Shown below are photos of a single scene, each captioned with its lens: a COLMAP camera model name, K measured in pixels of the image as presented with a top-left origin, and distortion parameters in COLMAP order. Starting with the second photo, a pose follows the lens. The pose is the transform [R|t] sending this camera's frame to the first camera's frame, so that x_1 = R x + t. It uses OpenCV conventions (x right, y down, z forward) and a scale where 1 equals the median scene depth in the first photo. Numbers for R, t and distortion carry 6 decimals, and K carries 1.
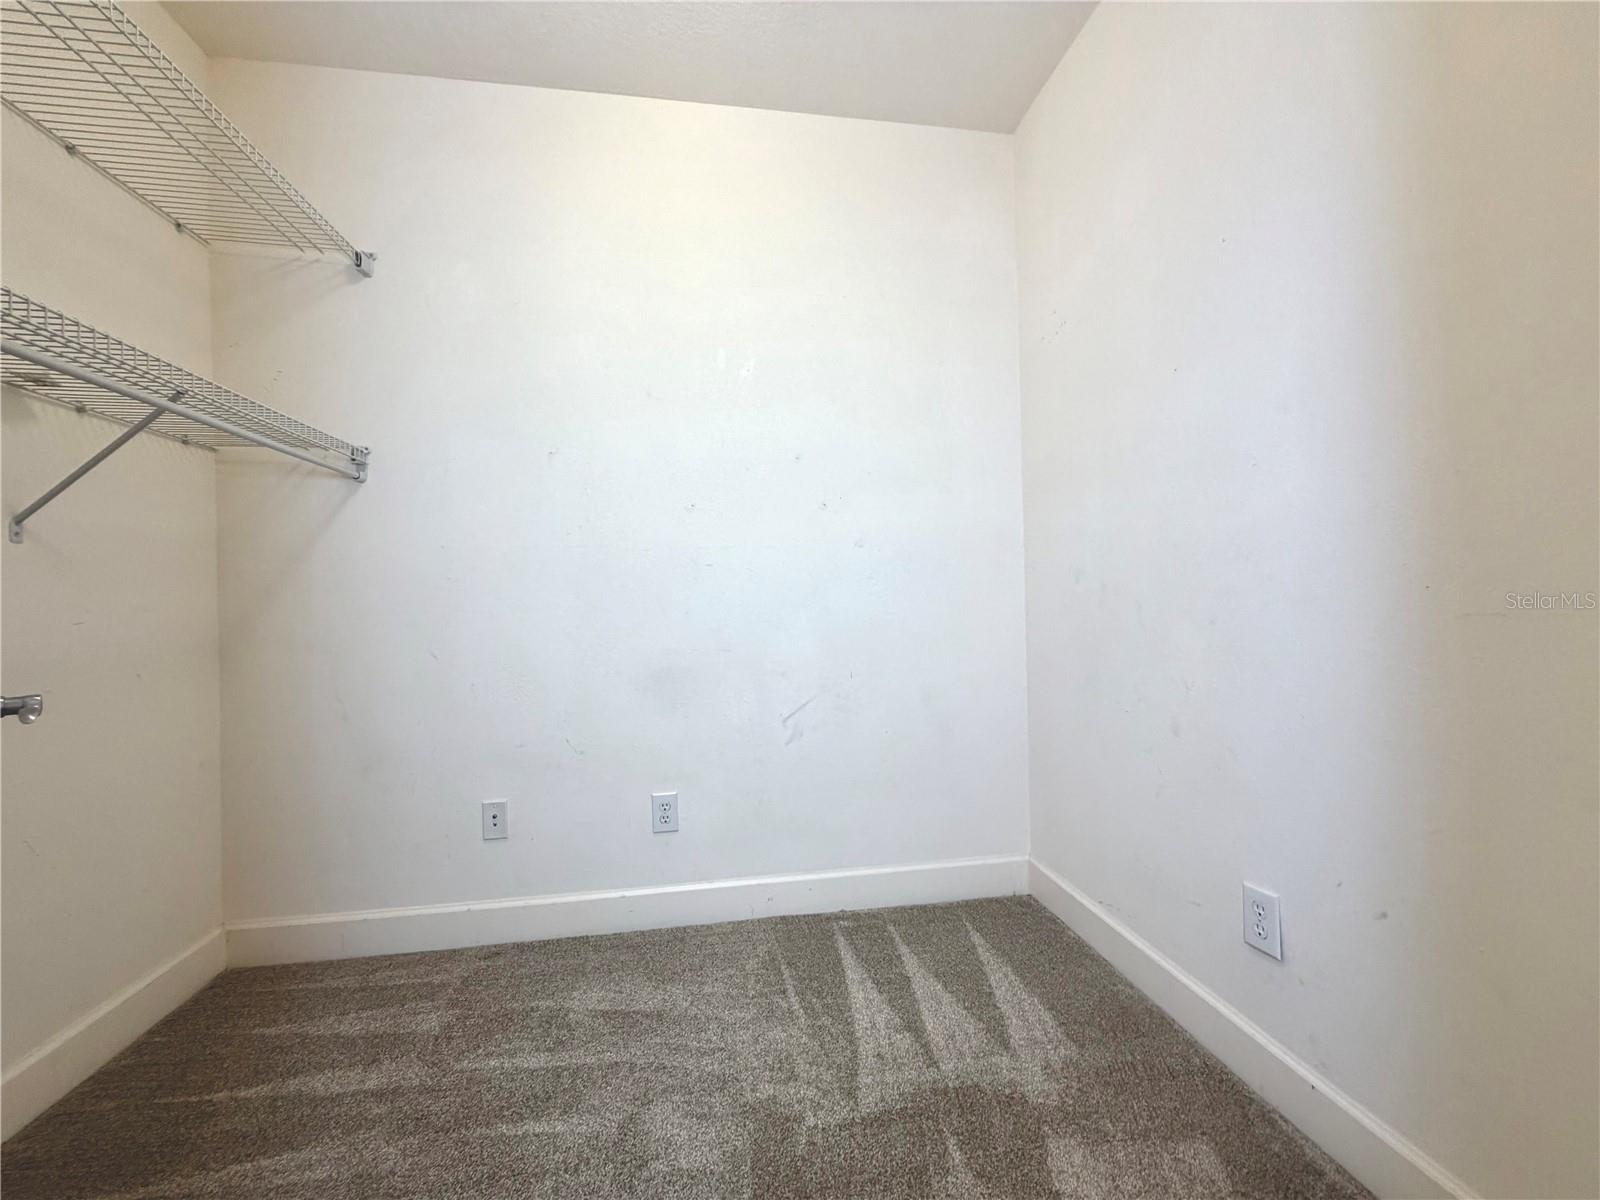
lens RADIAL K [[637.1, 0, 795.1], [0, 637.1, 601.0], [0, 0, 1]] dist [0.000616, -0.000218]
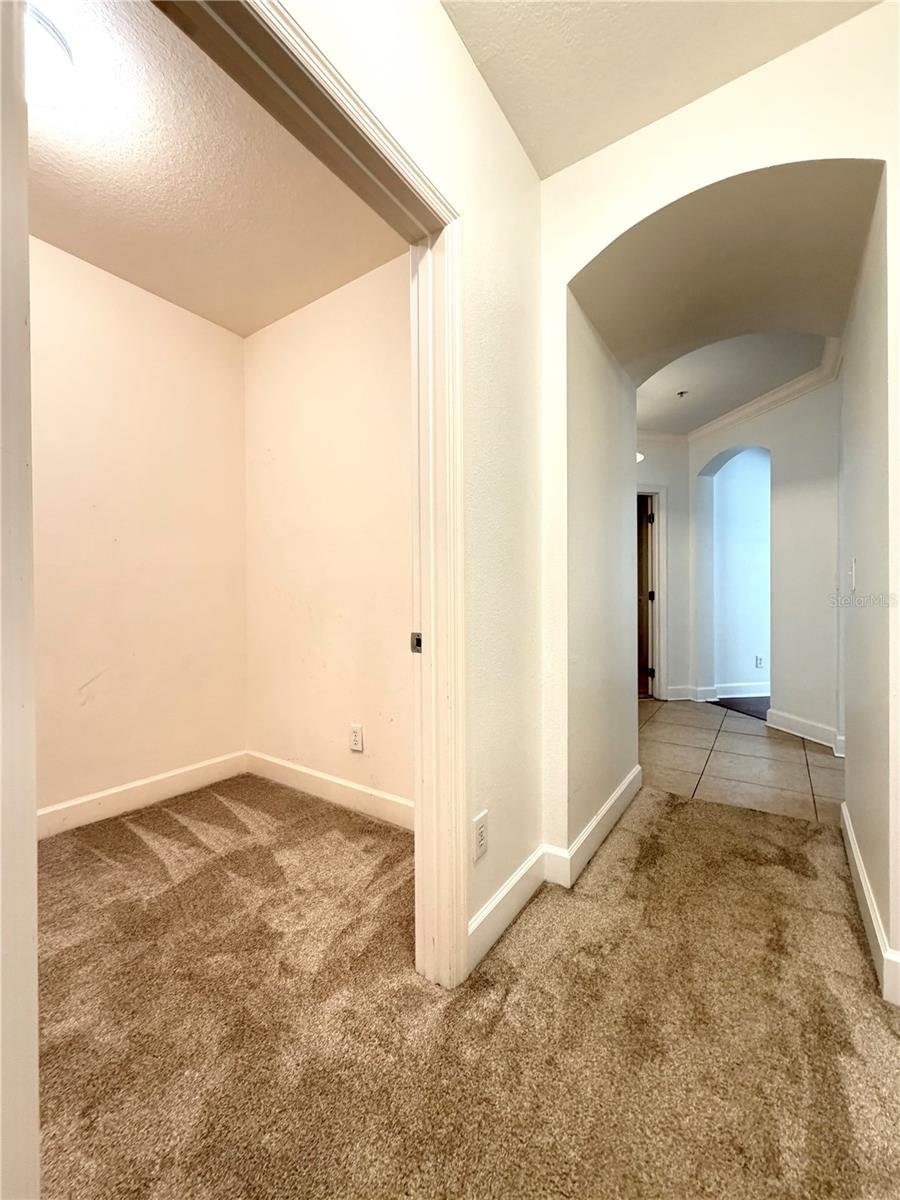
lens RADIAL K [[477.8, 0, 450.0], [0, 477.8, 600.0], [0, 0, 1]] dist [0.000616, -0.000218]
pose [[0.680303, 0.013337, 0.732810, -0.323580], [-0.010124, 0.999910, -0.008800, -0.014428], [-0.732861, -0.001432, 0.680377, -0.444012]]
